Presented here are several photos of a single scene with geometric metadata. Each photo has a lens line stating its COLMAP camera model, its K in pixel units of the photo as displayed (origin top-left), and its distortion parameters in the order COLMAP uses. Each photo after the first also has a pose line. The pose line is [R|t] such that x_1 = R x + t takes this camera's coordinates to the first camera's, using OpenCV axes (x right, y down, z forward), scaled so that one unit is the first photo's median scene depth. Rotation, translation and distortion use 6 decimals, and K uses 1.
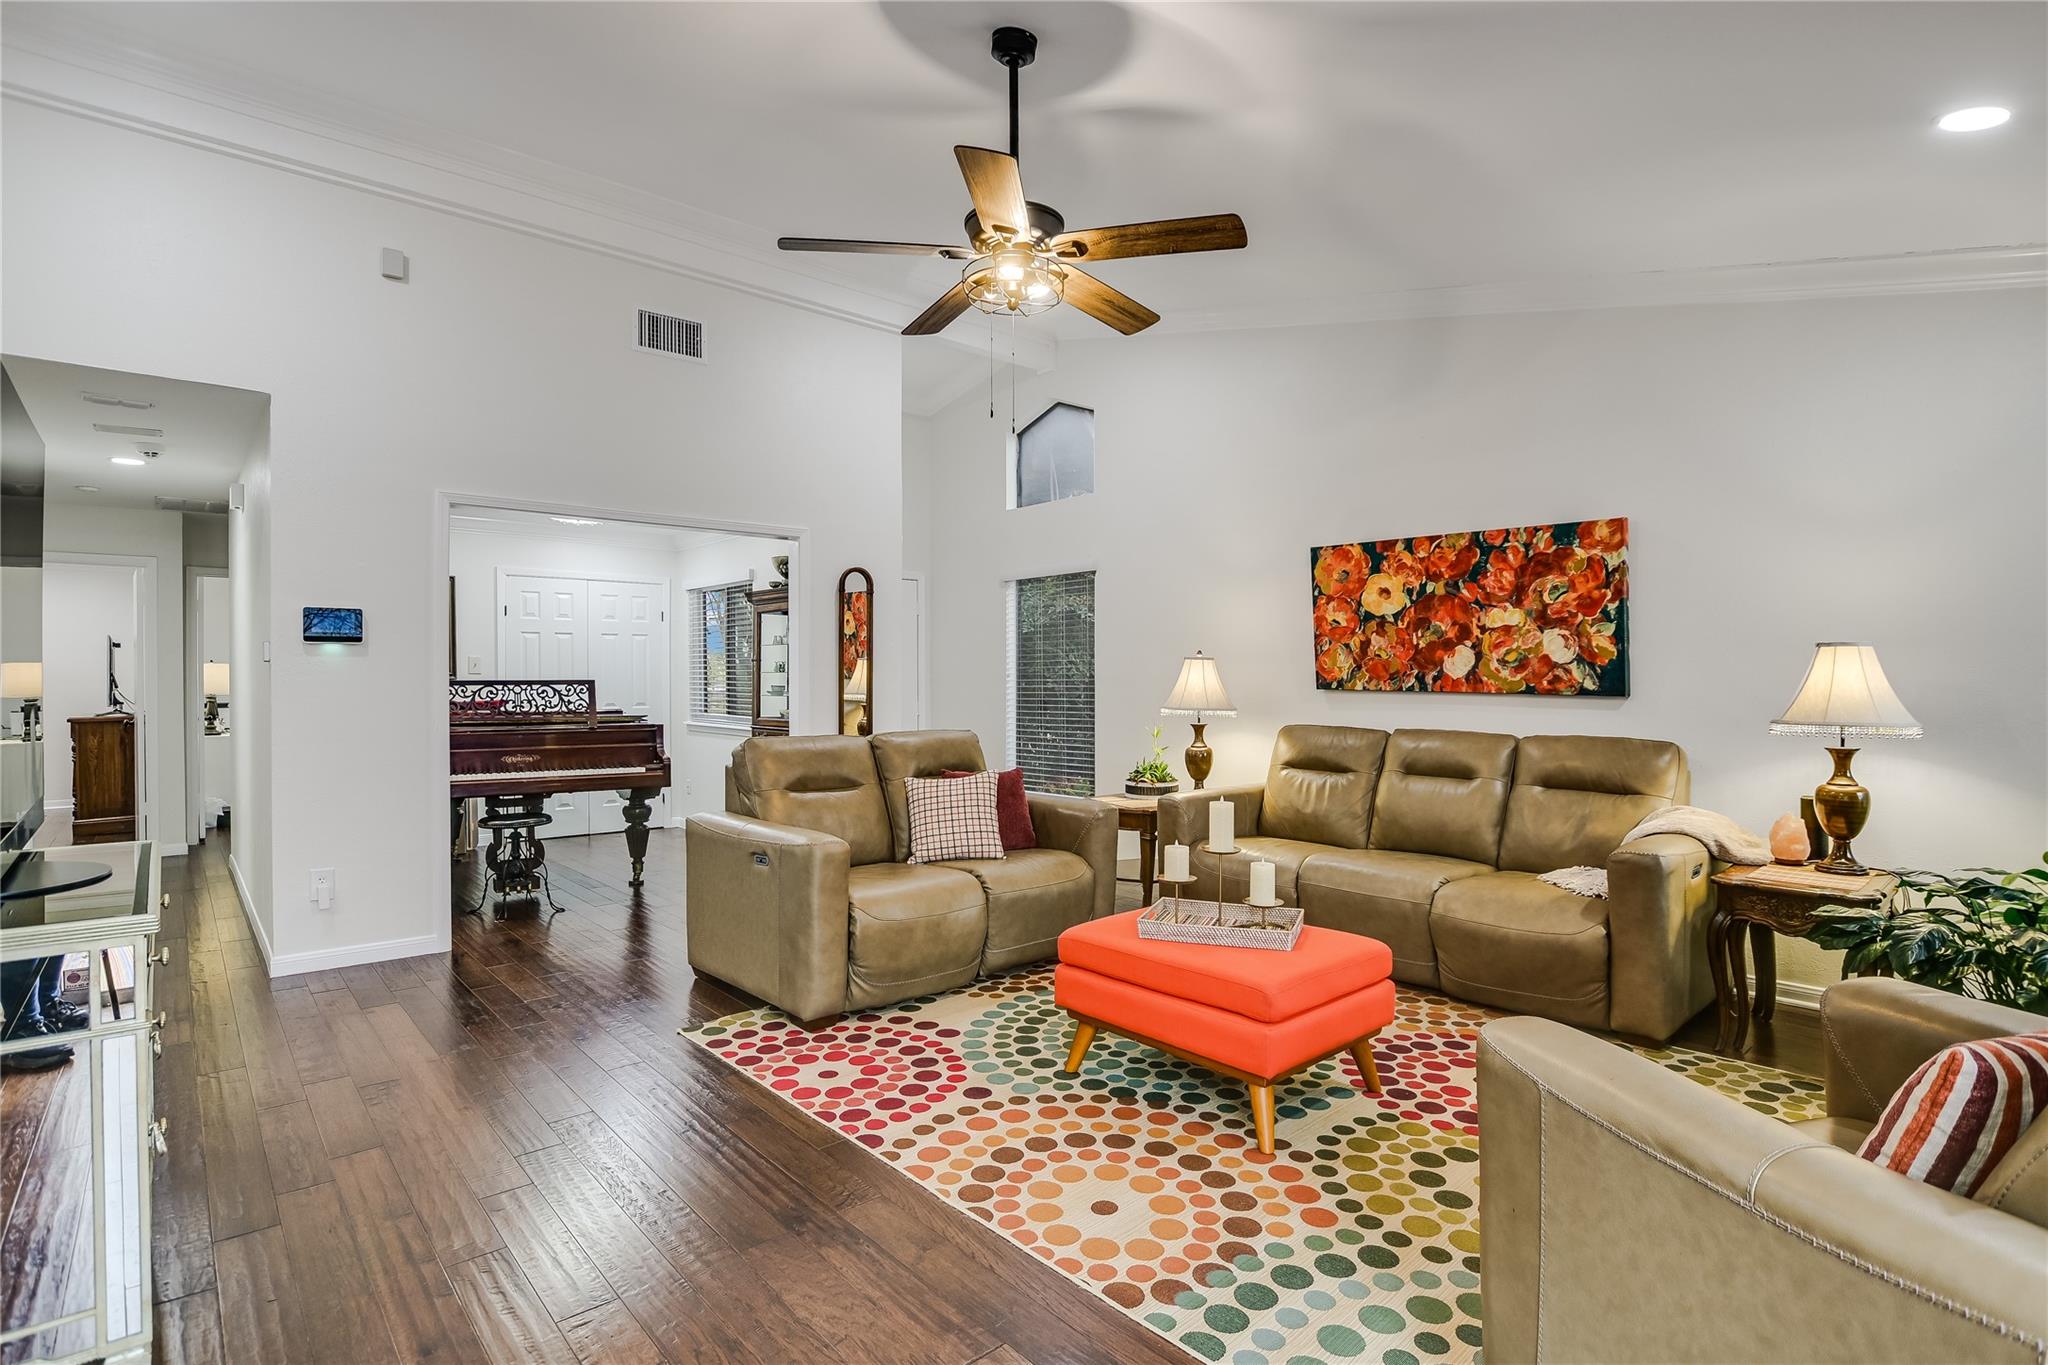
lens RADIAL K [[1013.3, 0, 1005.8], [0, 1013.3, 685.8], [0, 0, 1]] dist [-0.032794, 0.011156]
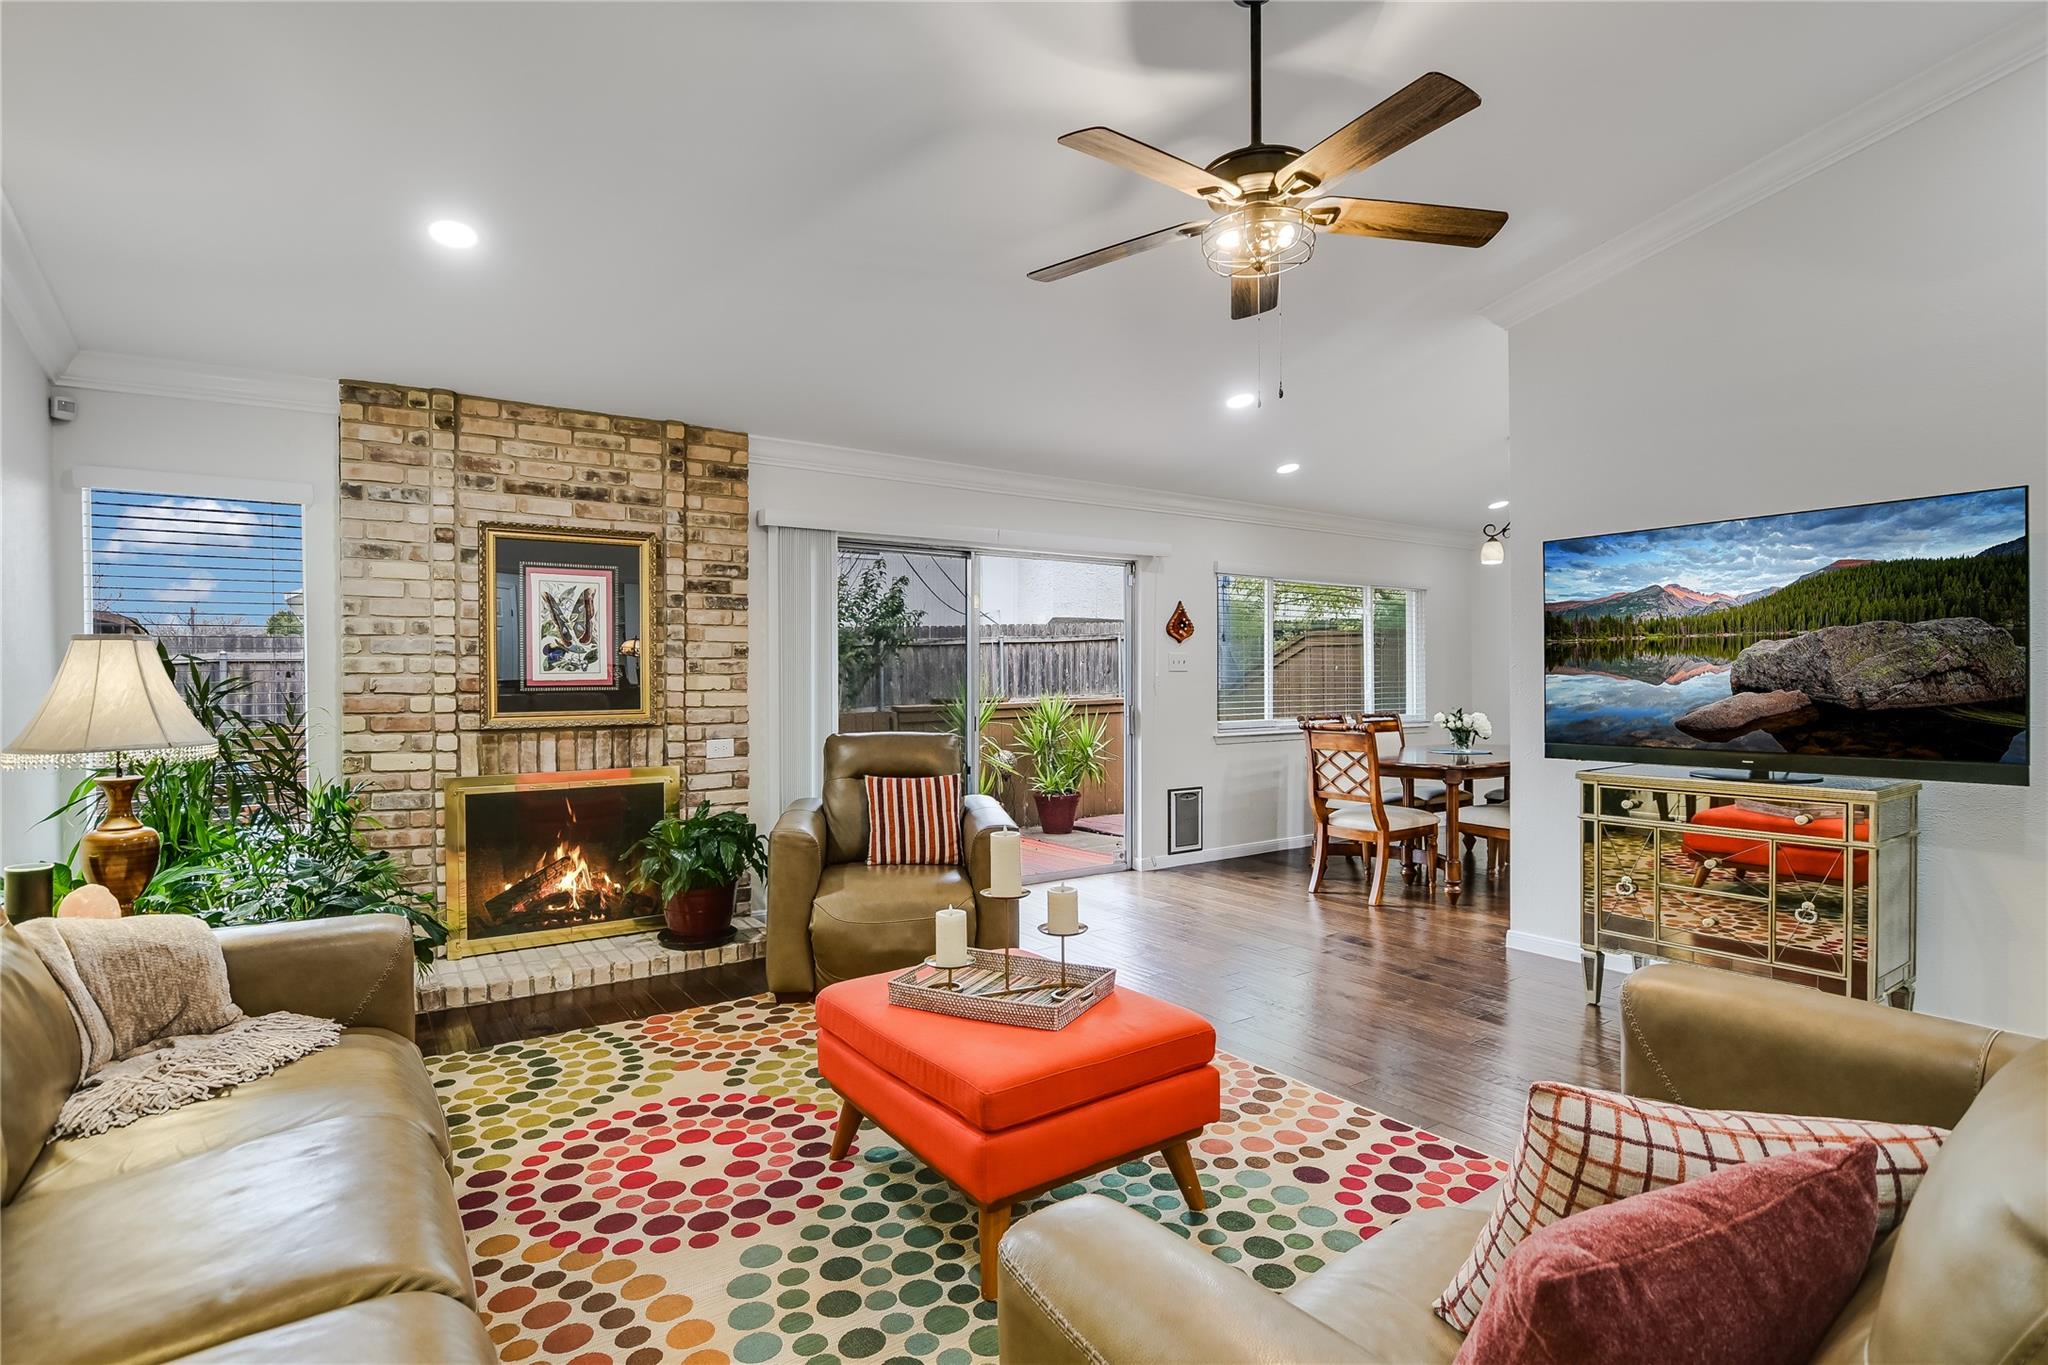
lens RADIAL K [[1031.0, 0, 1024.0], [0, 1031.0, 682.5], [0, 0, 1]] dist [-0.029233, 0.000082]
pose [[-0.995310, 0.008099, 0.096399, 0.085981], [0.009663, 0.999829, 0.015764, -0.009780], [-0.096255, 0.016621, -0.995218, 1.311913]]
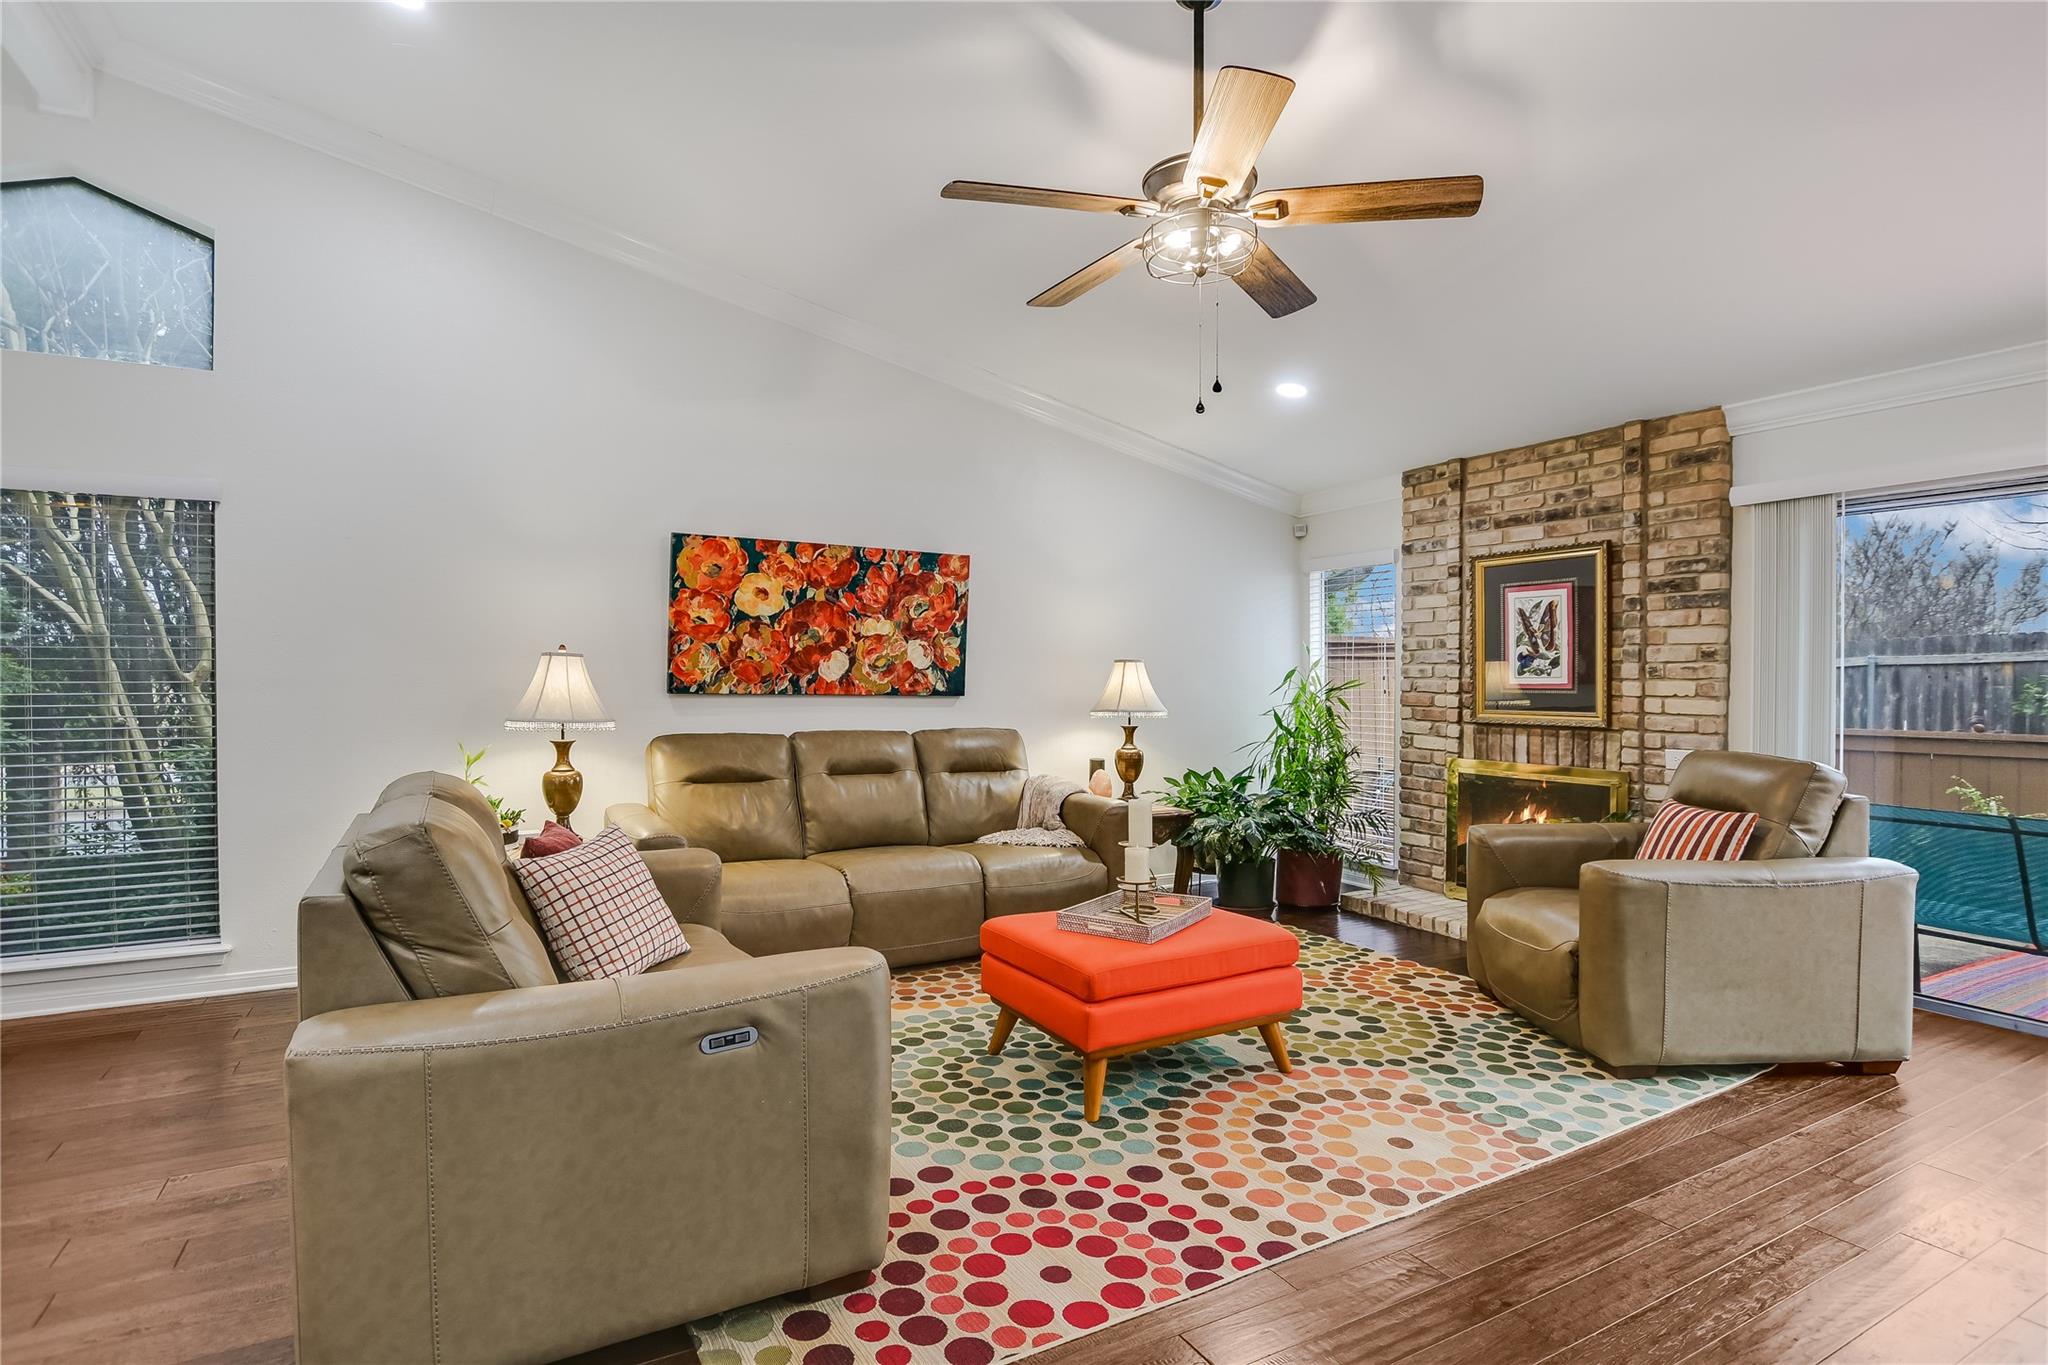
lens RADIAL K [[1013.3, 0, 1005.8], [0, 1013.3, 685.8], [0, 0, 1]] dist [-0.032794, 0.011156]
pose [[0.214633, -0.002034, 0.976693, -0.618238], [0.006557, 0.999978, 0.000641, -0.002603], [-0.976673, 0.006266, 0.214642, 0.661512]]
